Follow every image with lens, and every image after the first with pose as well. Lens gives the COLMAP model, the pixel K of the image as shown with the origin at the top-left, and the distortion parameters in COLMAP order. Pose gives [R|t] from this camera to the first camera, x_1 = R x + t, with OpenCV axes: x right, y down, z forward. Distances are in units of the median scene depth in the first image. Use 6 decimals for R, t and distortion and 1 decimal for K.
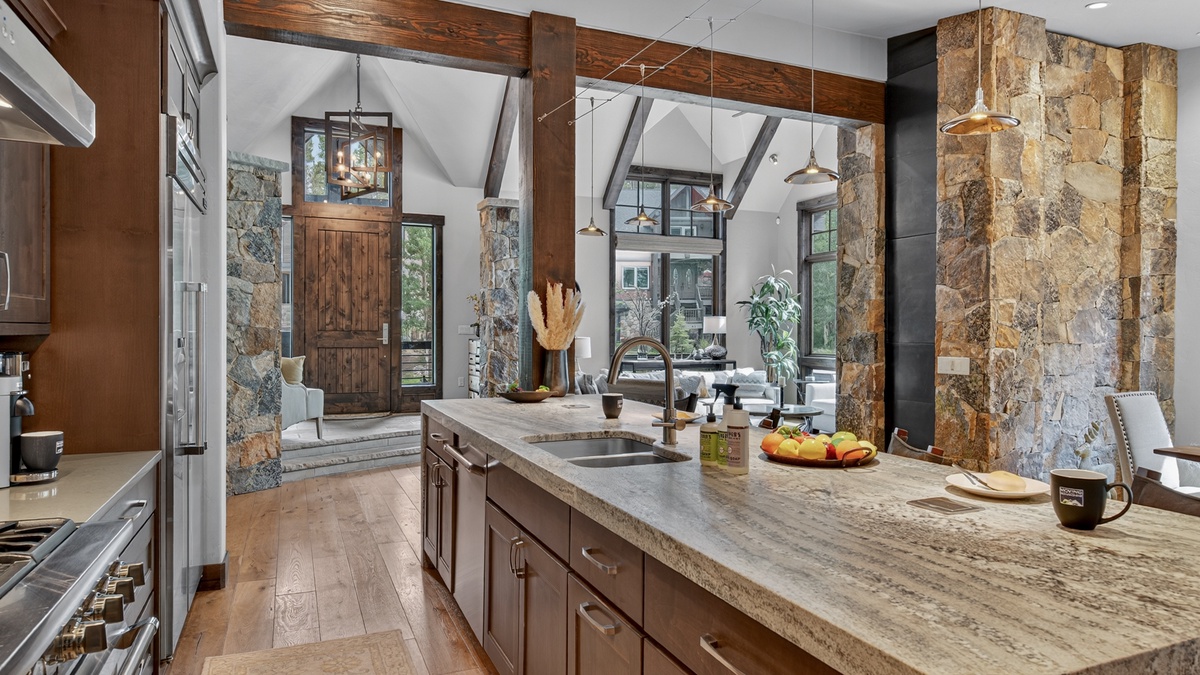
lens RADIAL K [[727.1, 0, 600.0], [0, 727.1, 337.5], [0, 0, 1]] dist [-0.000228, 0.000465]
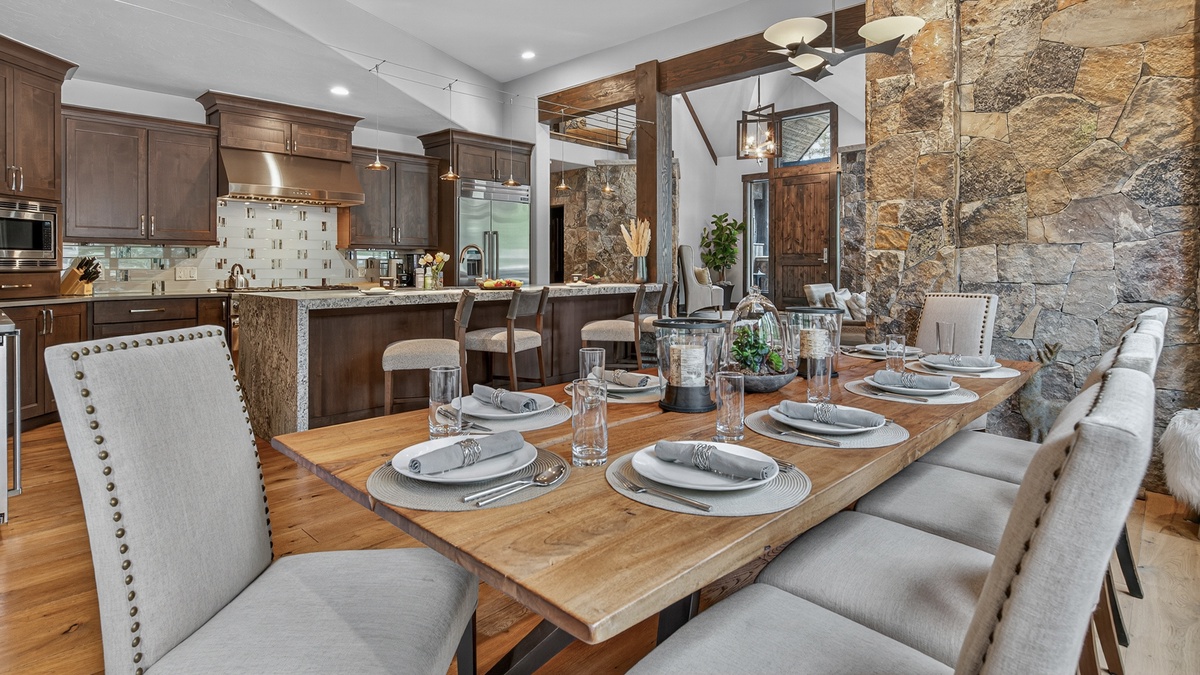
lens RADIAL K [[623.0, 0, 602.9], [0, 623.0, 269.3], [0, 0, 1]] dist [-0.001665, 0.001095]
pose [[0.384147, 0.001937, -0.923270, 0.739058], [-0.004057, 0.999992, 0.000410, 0.025887], [0.923263, 0.003588, 0.384151, 0.202246]]
